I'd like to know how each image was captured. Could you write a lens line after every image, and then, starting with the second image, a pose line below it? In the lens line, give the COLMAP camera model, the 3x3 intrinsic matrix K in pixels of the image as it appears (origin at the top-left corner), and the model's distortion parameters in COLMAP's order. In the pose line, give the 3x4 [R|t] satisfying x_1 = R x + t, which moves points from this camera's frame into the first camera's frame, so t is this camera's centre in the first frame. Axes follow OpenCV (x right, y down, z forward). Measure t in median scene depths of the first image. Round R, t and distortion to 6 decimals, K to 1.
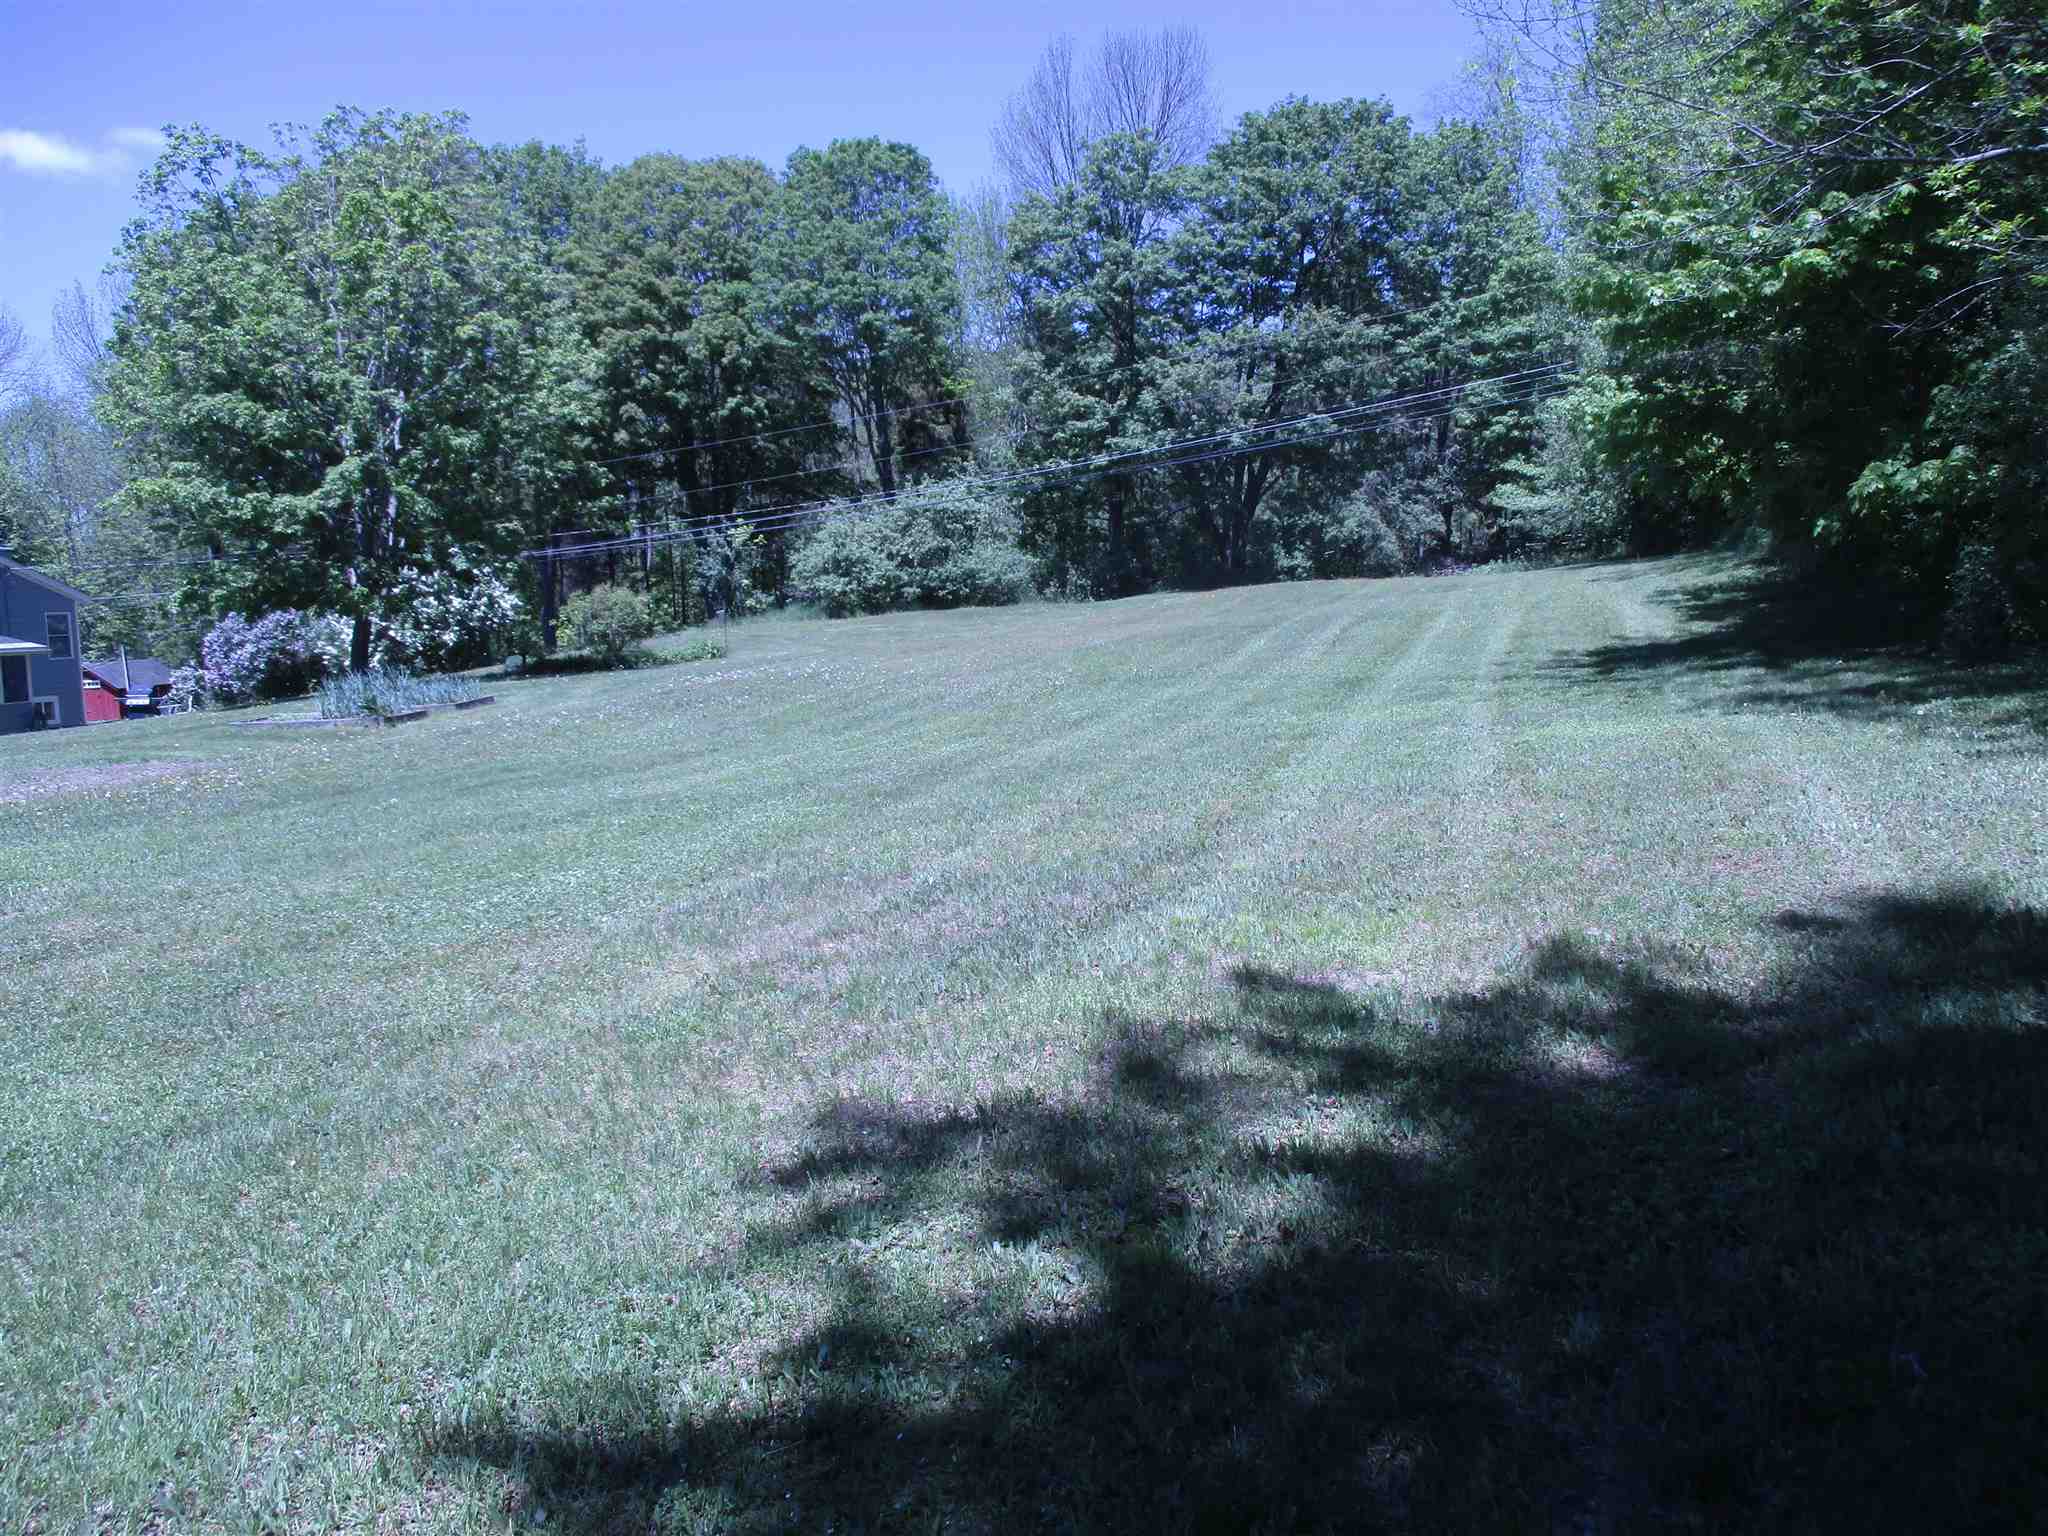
lens RADIAL K [[1713.1, 0, 1084.6], [0, 1713.1, 766.4], [0, 0, 1]] dist [-0.013954, -0.006005]
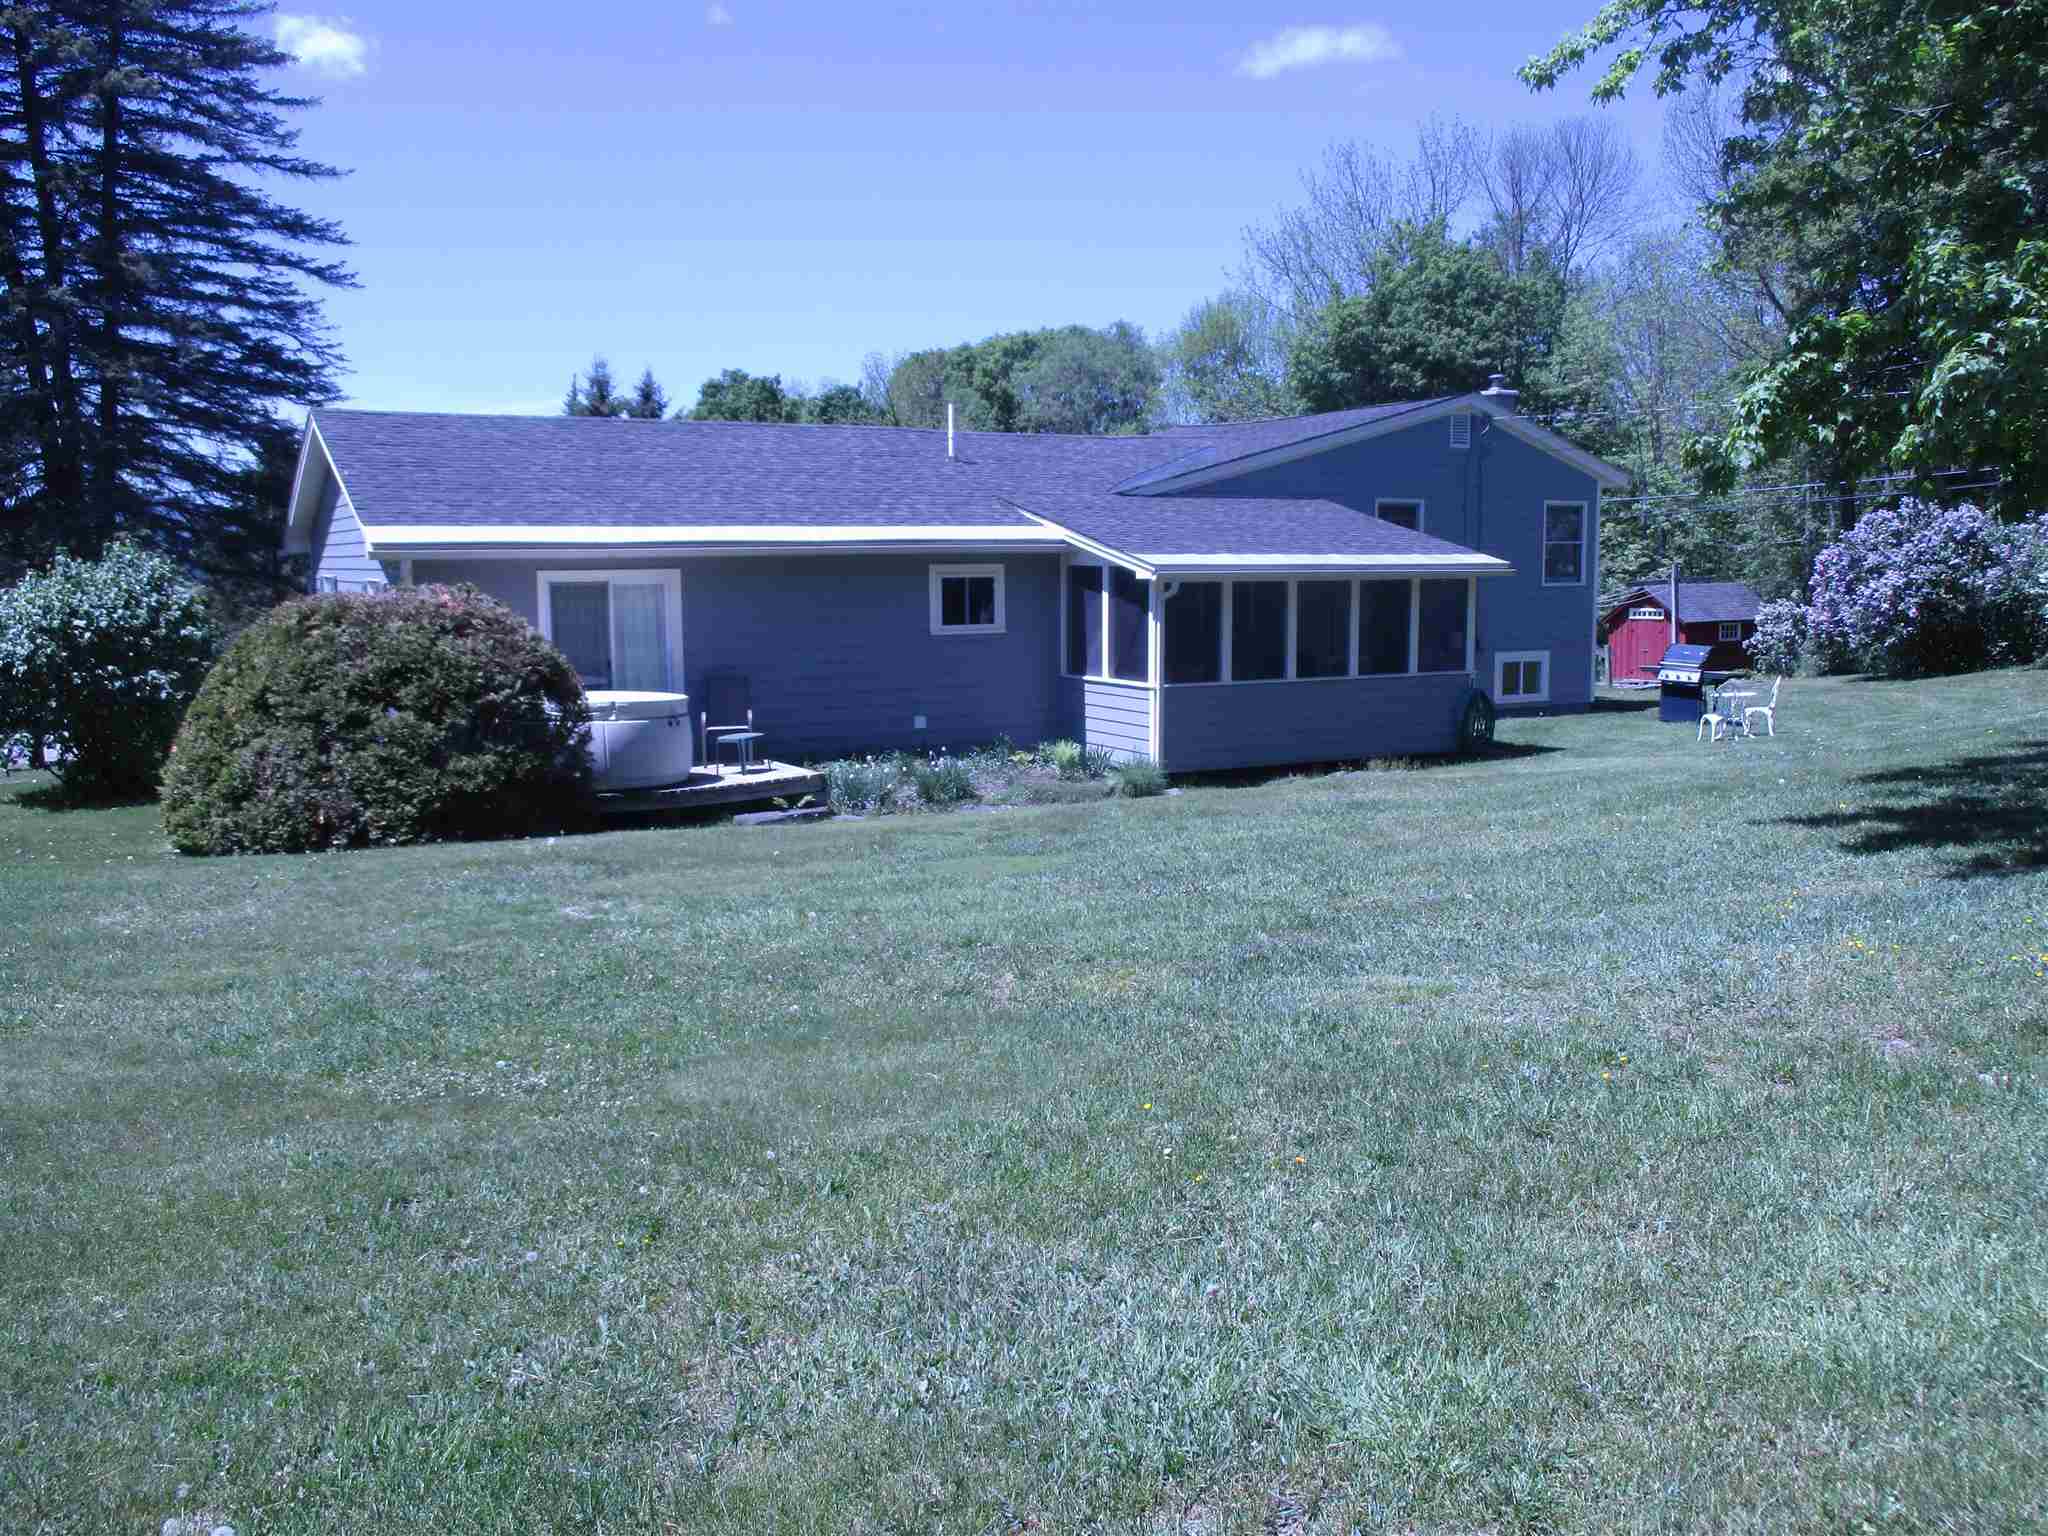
lens RADIAL K [[1713.1, 0, 1084.6], [0, 1713.1, 766.4], [0, 0, 1]] dist [-0.013954, -0.006005]
pose [[0.641500, 0.127571, -0.756441, -0.202858], [-0.093100, 0.991734, 0.088299, -0.029212], [0.761452, 0.013780, 0.648074, 0.388258]]
